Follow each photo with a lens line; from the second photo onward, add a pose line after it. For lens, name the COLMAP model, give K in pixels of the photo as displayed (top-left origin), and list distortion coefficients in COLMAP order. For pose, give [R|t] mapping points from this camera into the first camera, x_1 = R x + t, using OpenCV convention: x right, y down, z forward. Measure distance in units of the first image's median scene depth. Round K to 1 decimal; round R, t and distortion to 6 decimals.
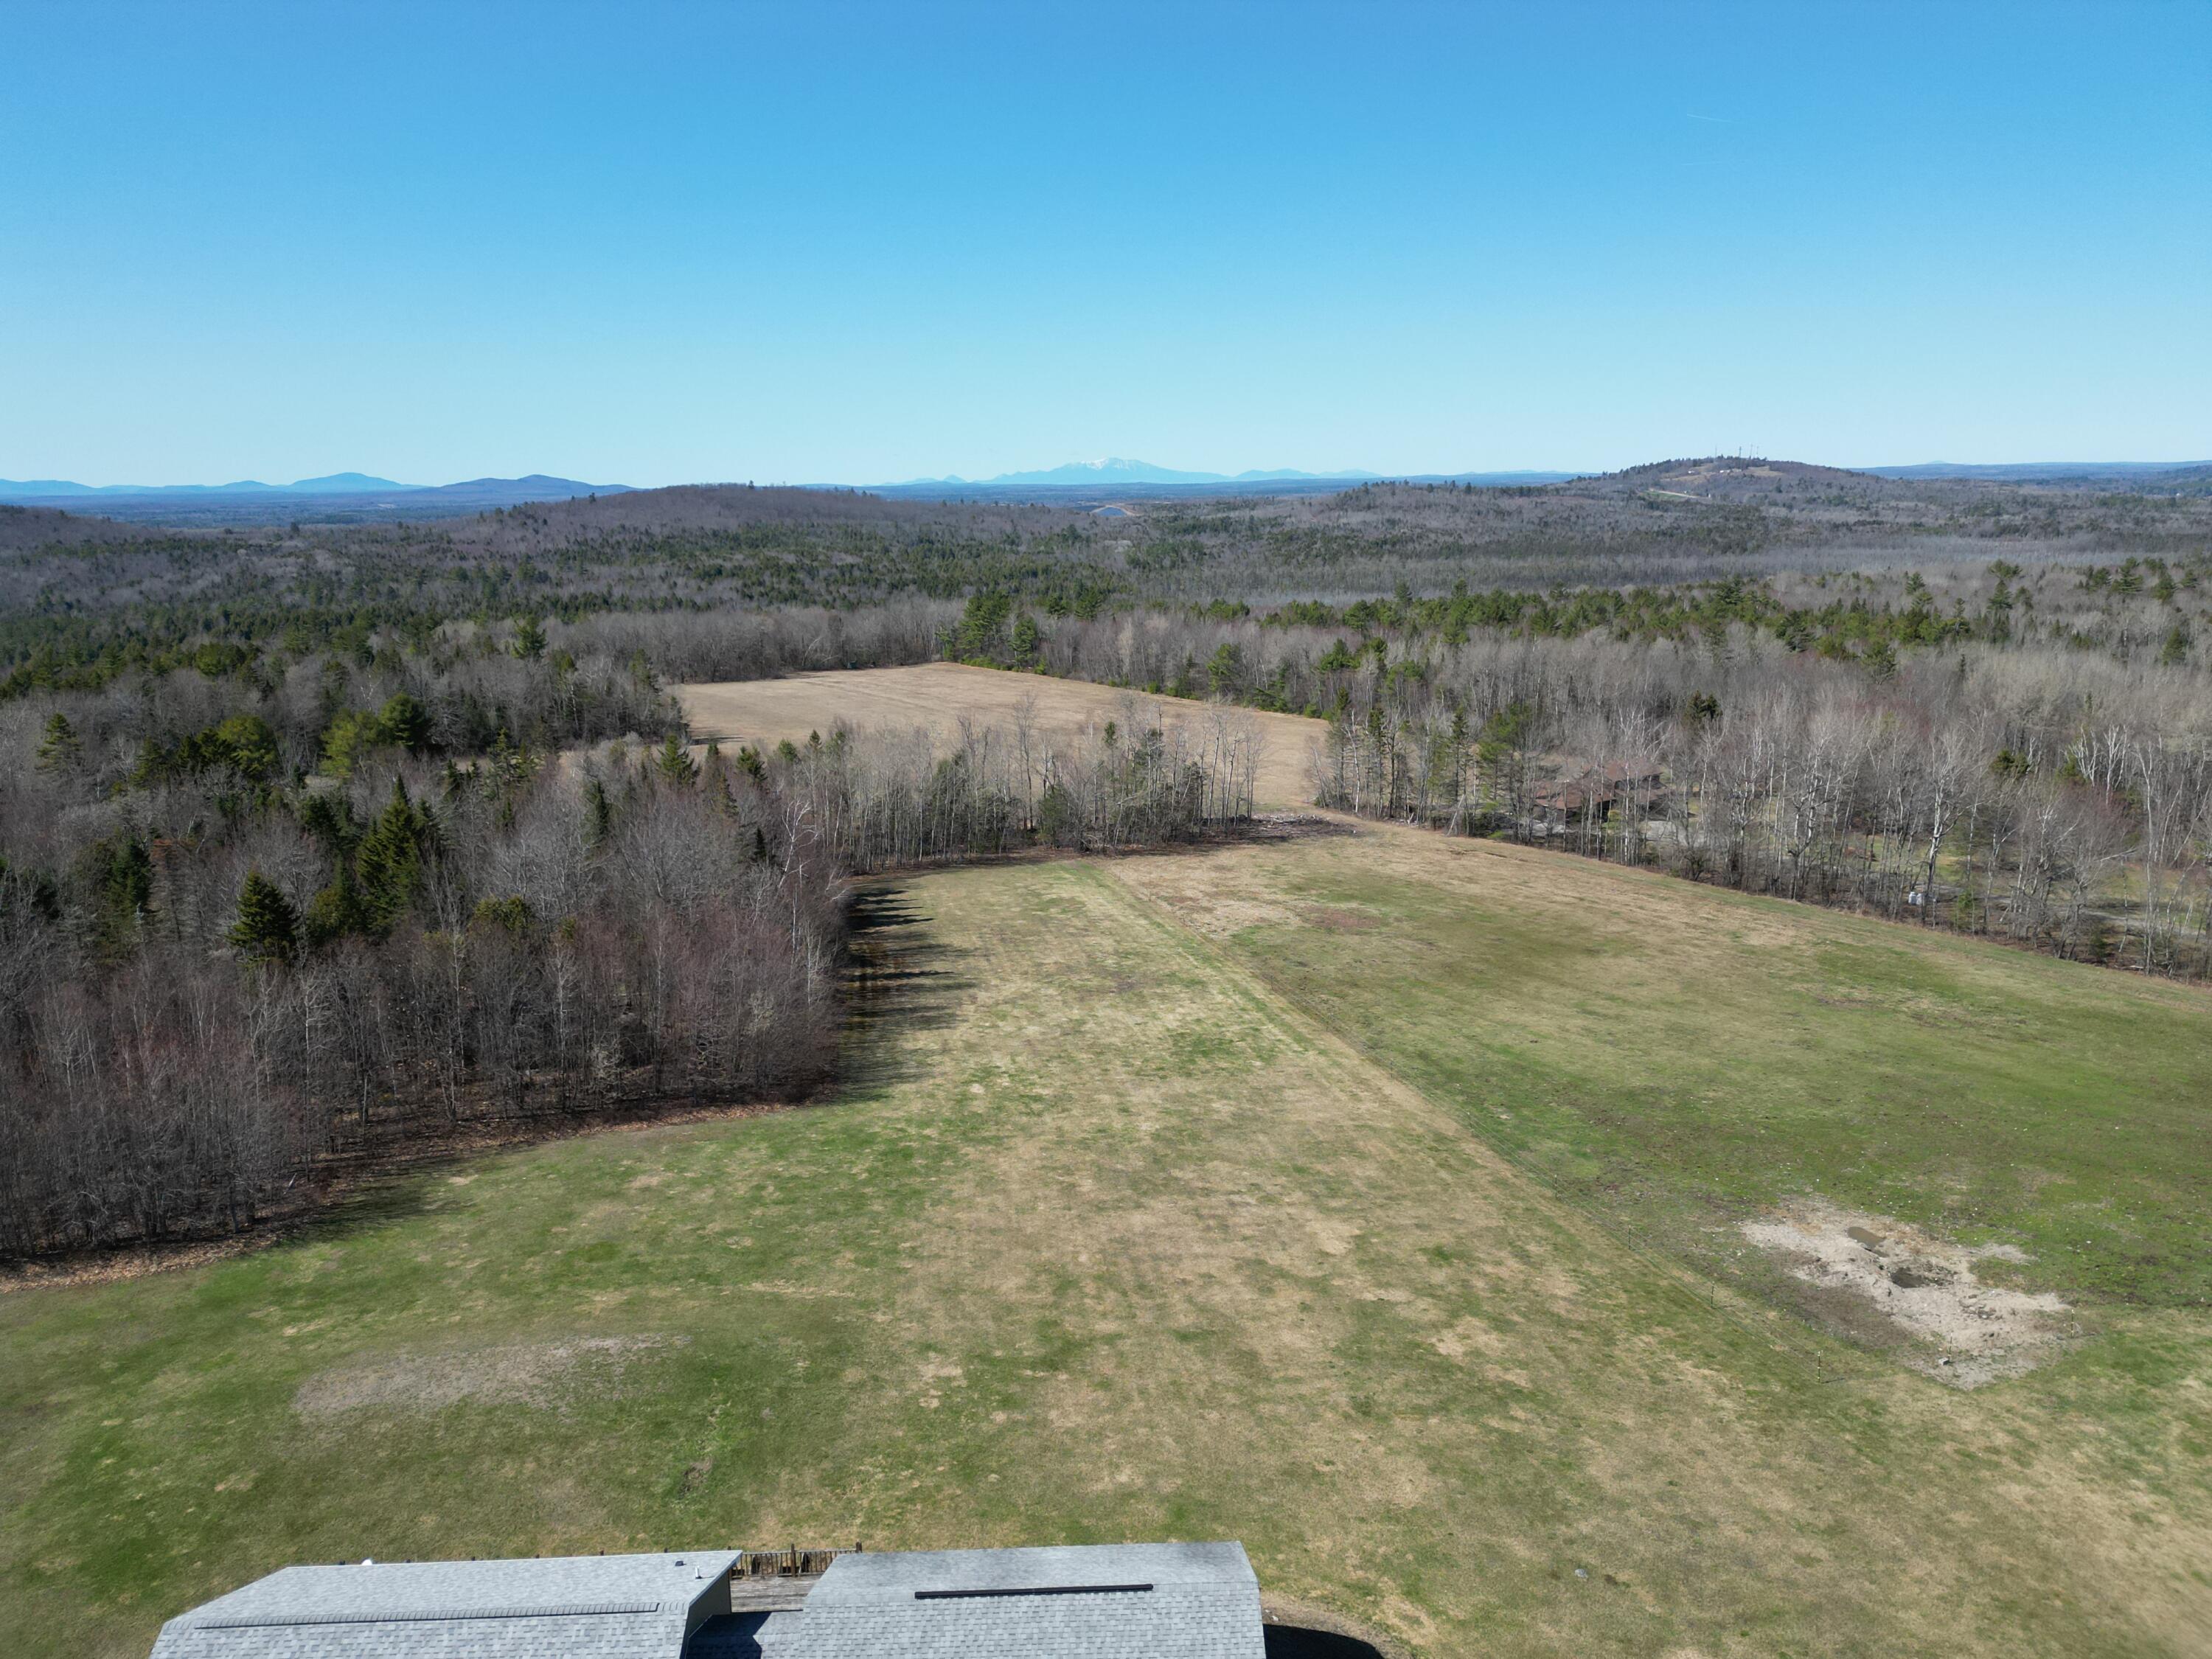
lens RADIAL K [[1521.4, 0, 1109.9], [0, 1521.4, 841.8], [0, 0, 1]] dist [0.074926, -0.076536]
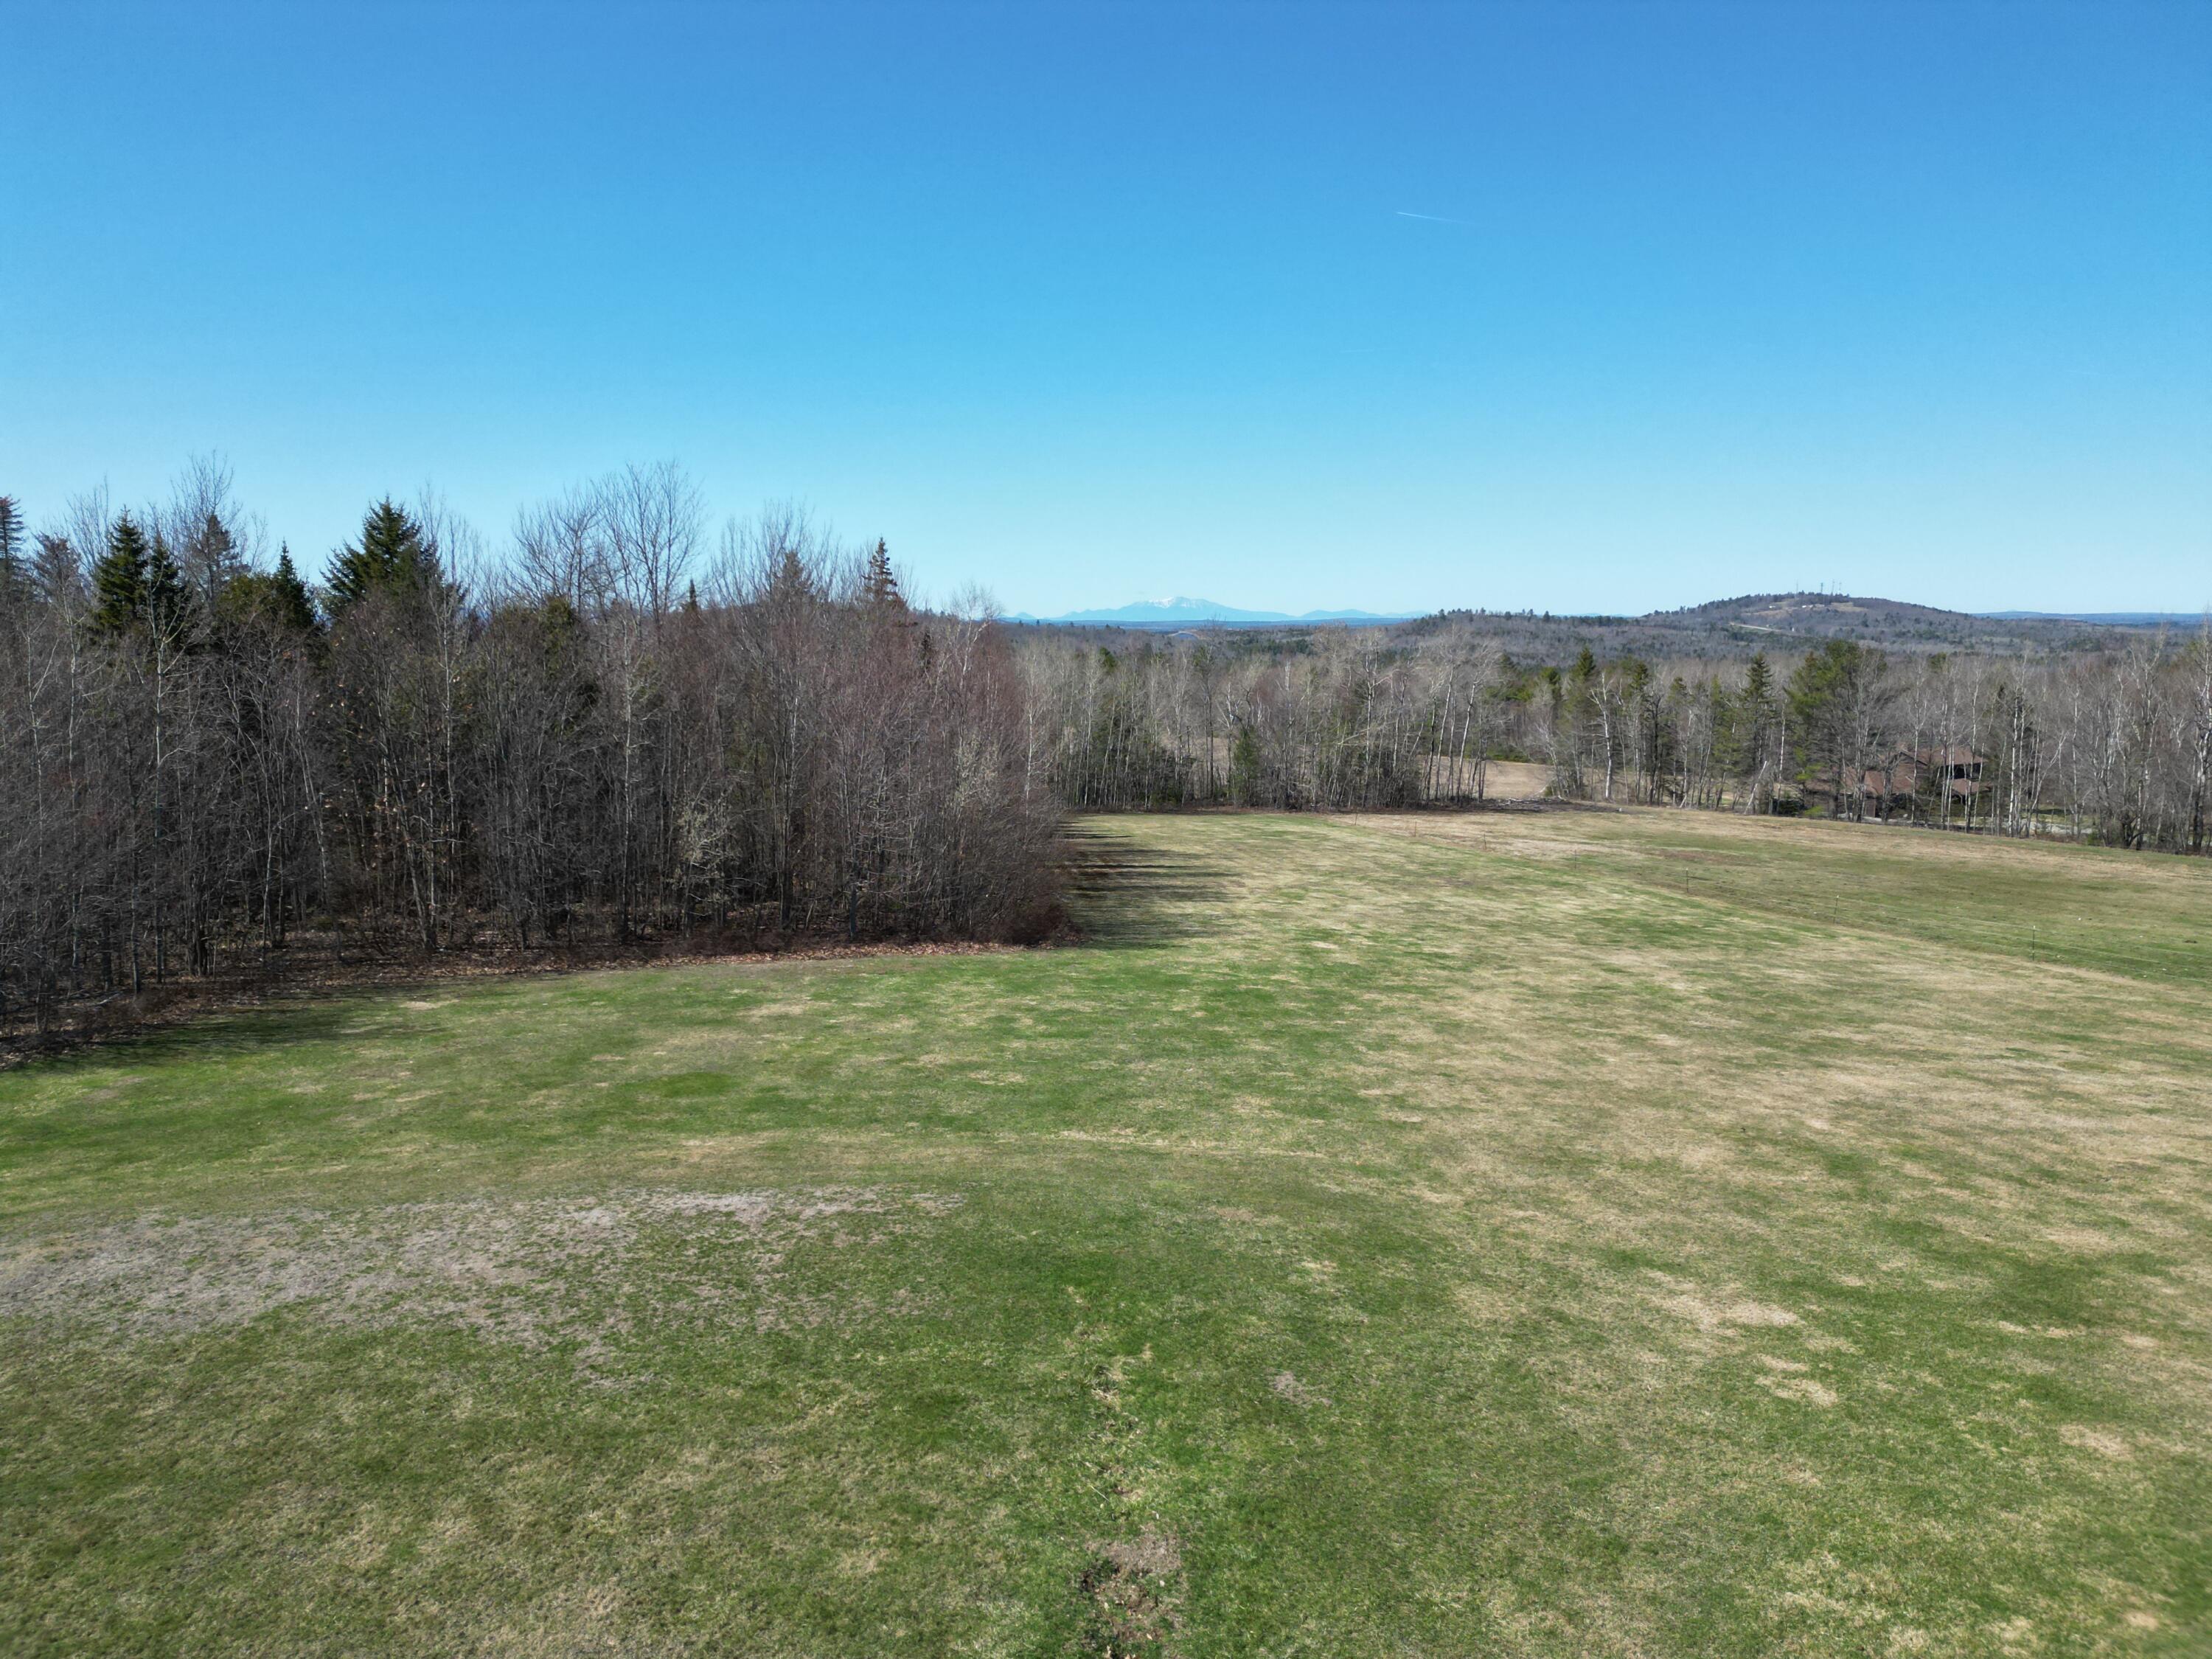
lens RADIAL K [[1521.4, 0, 1109.9], [0, 1521.4, 841.8], [0, 0, 1]] dist [0.074926, -0.076536]
pose [[0.999015, 0.018449, -0.040360, -0.225235], [-0.021910, 0.995961, -0.087072, 0.270138], [0.038590, 0.087871, 0.995384, 0.643994]]
